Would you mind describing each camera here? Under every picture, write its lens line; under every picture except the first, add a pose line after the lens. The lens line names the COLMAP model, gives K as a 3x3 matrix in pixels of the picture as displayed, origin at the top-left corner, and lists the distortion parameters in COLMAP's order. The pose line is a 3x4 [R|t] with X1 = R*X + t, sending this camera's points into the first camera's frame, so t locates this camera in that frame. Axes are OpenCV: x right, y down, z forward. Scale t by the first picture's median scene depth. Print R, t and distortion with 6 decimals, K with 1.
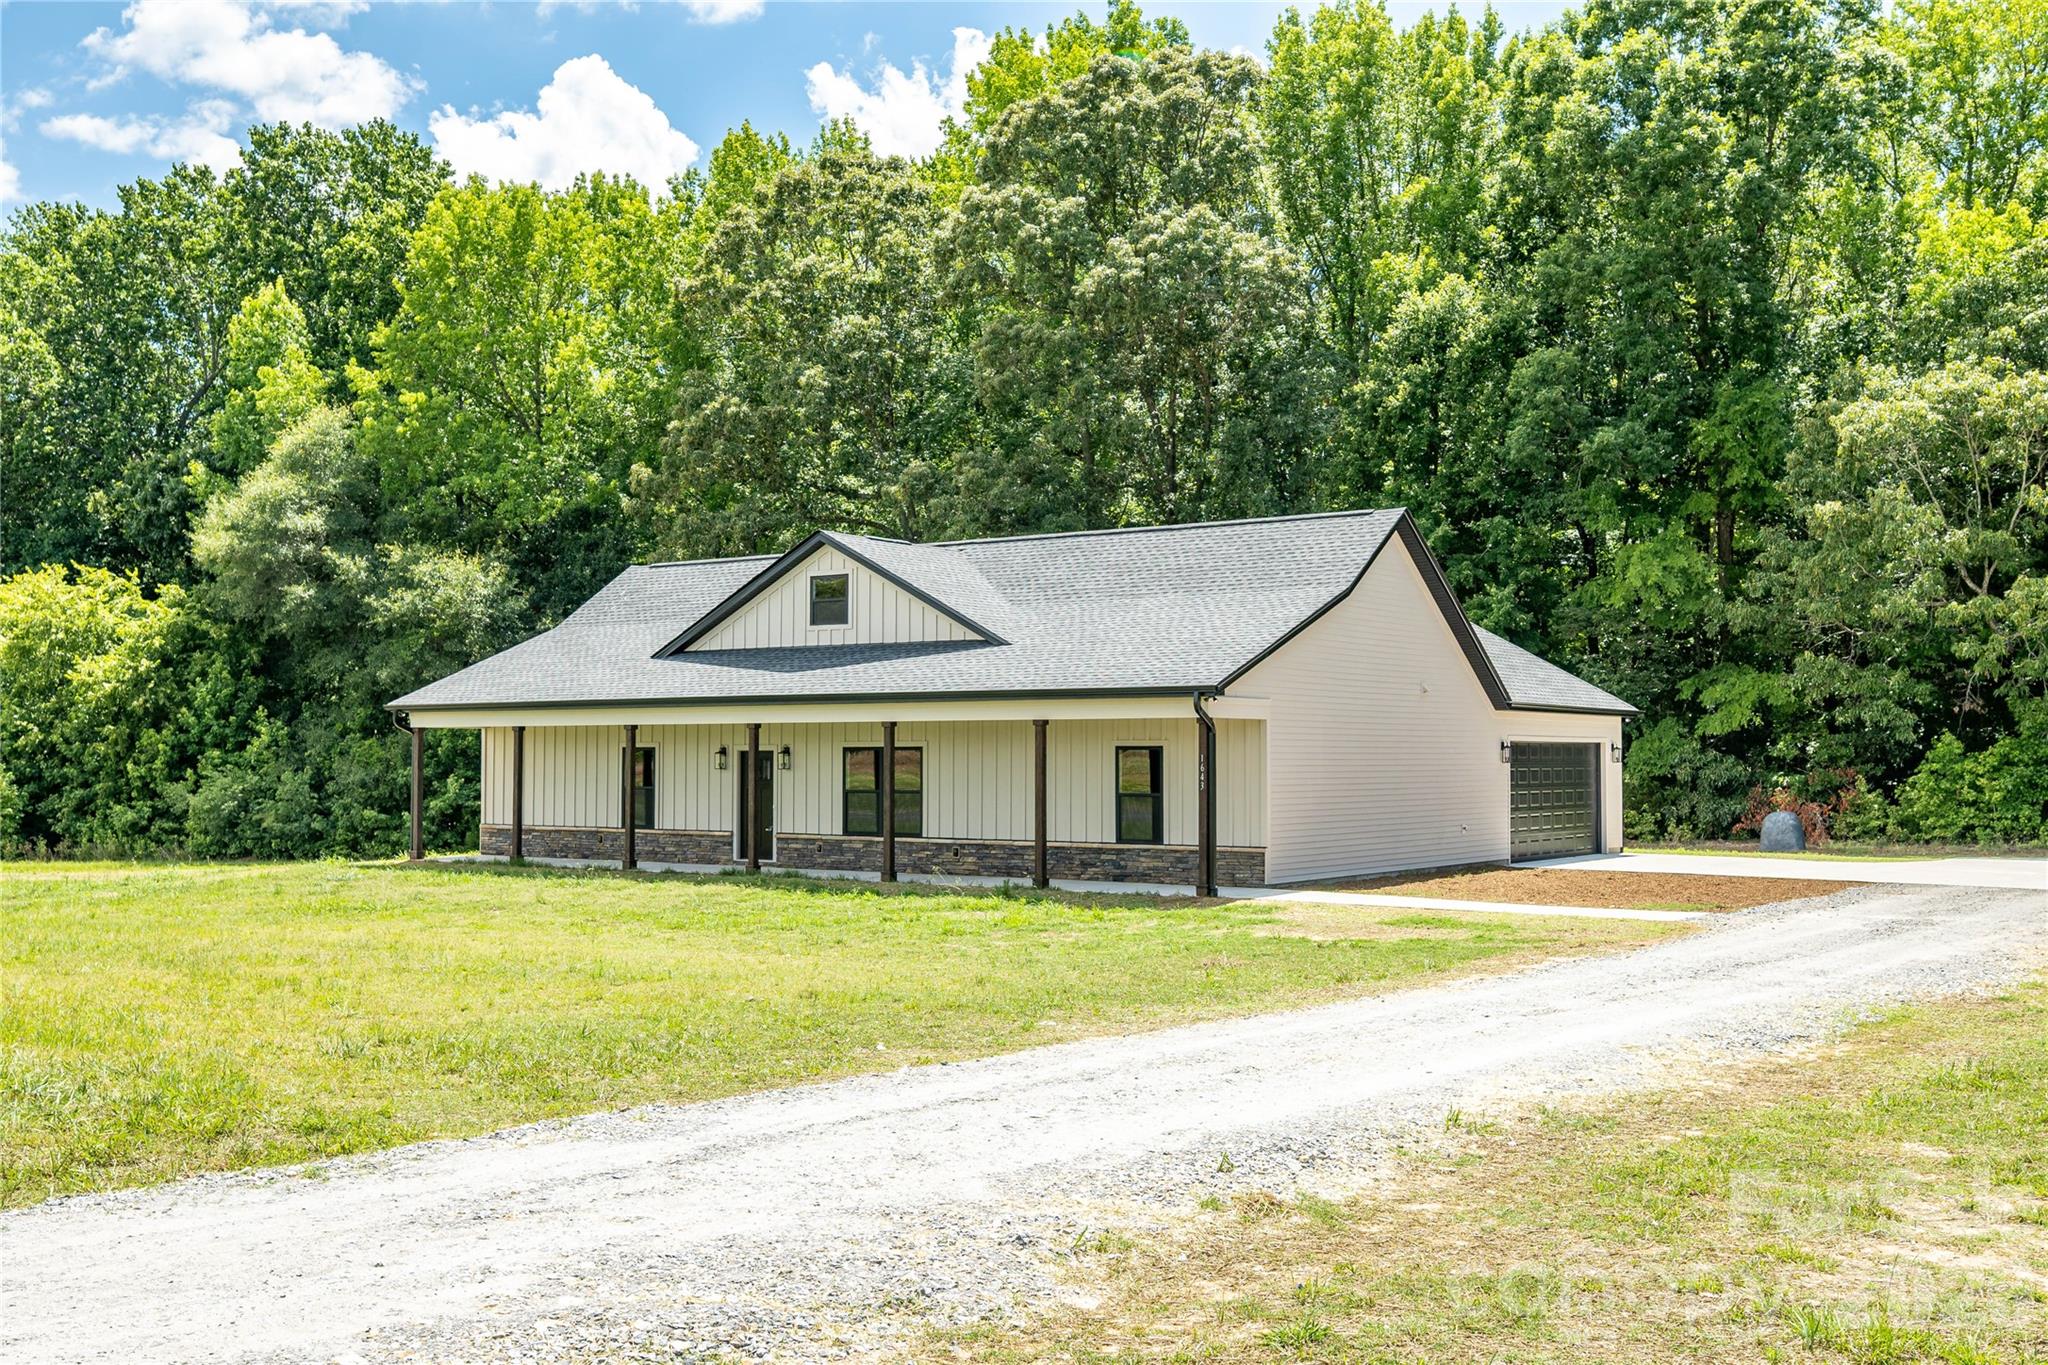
lens RADIAL K [[2094.7, 0, 1023.1], [0, 2094.7, 705.0], [0, 0, 1]] dist [-0.004809, 0.000000]
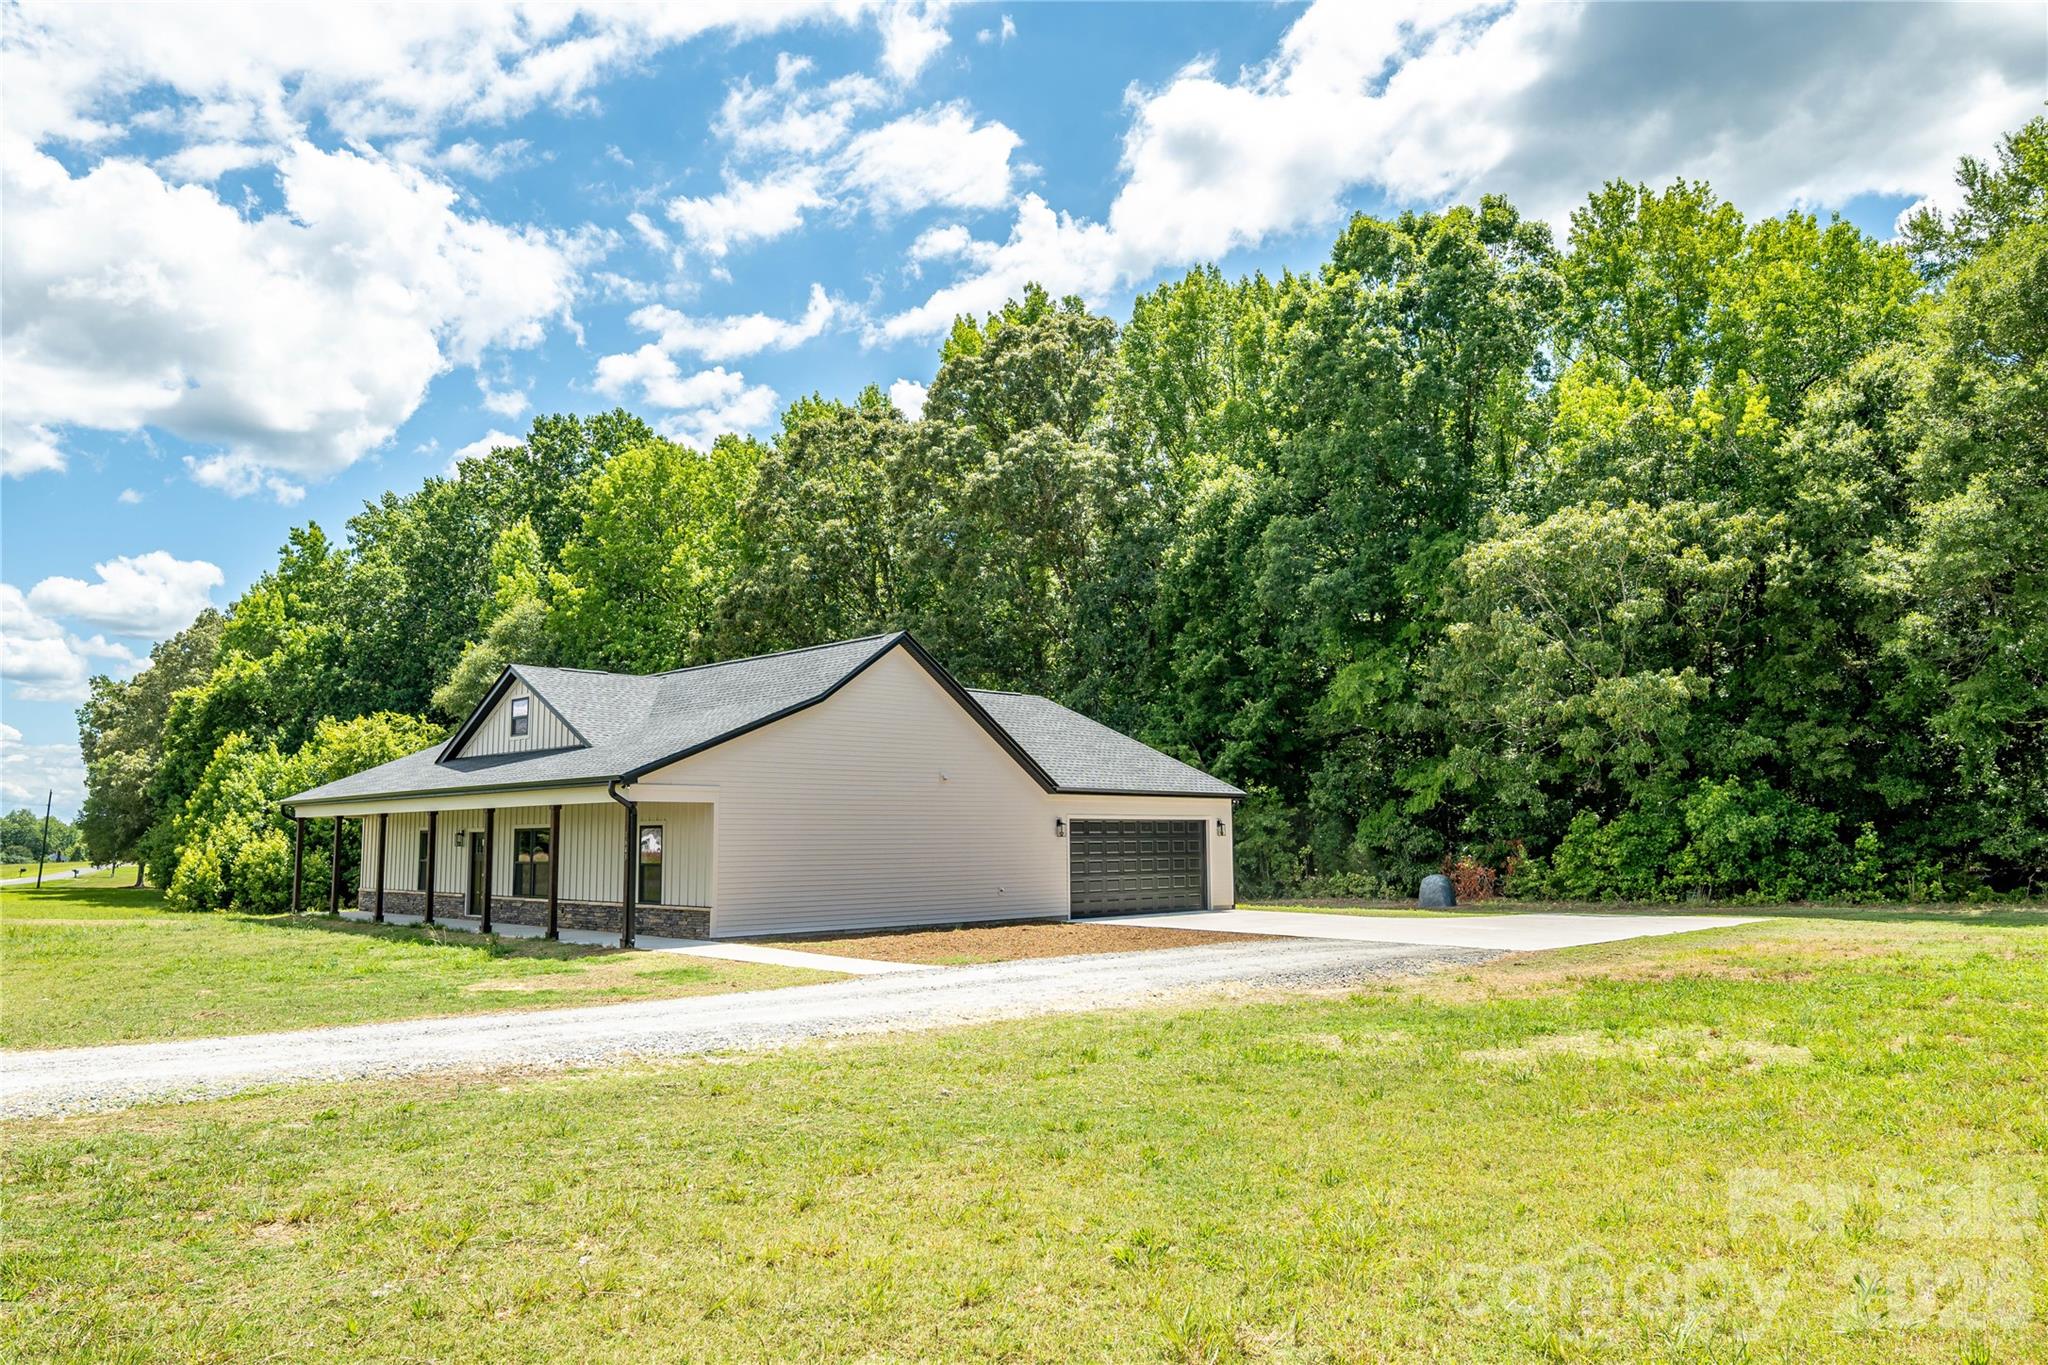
lens RADIAL K [[1447.3, 0, 1011.5], [0, 1447.3, 676.3], [0, 0, 1]] dist [-0.002182, 0.000511]
pose [[0.982050, -0.028877, -0.186396, 0.265788], [0.012673, 0.996080, -0.087550, 0.005547], [0.188193, 0.083616, 0.978566, 0.106684]]
